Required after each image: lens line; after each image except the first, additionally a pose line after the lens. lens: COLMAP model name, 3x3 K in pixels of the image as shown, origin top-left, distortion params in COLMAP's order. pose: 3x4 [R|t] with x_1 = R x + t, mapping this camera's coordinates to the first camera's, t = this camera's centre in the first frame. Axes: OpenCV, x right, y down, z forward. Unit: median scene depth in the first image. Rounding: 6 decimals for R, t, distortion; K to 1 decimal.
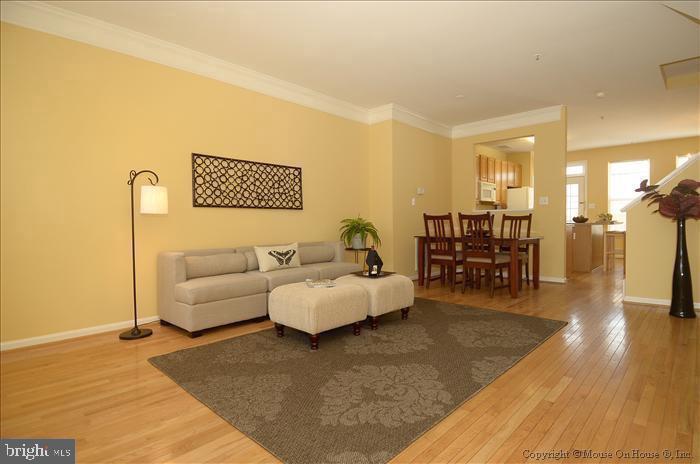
lens RADIAL K [[376.5, 0, 352.4], [0, 376.5, 229.7], [0, 0, 1]] dist [0.023268, -0.001640]
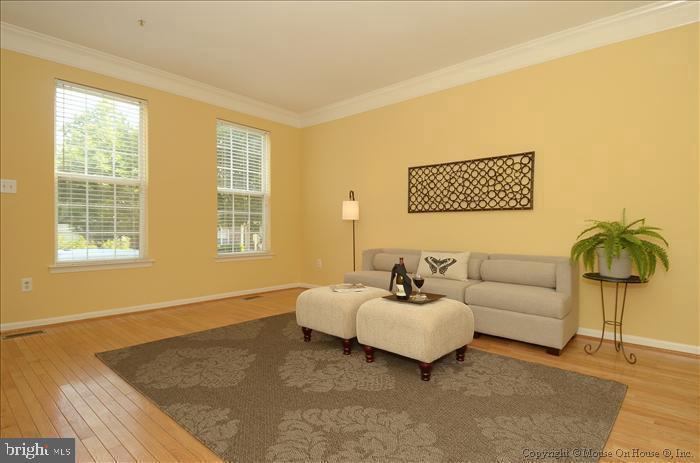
lens RADIAL K [[354.6, 0, 350.7], [0, 354.6, 228.2], [0, 0, 1]] dist [0.036565, -0.000316]
pose [[0.032706, 0.007180, -0.999439, 0.626293], [-0.025210, 0.999662, 0.006357, -0.014867], [0.999147, 0.024988, 0.032875, 0.727302]]
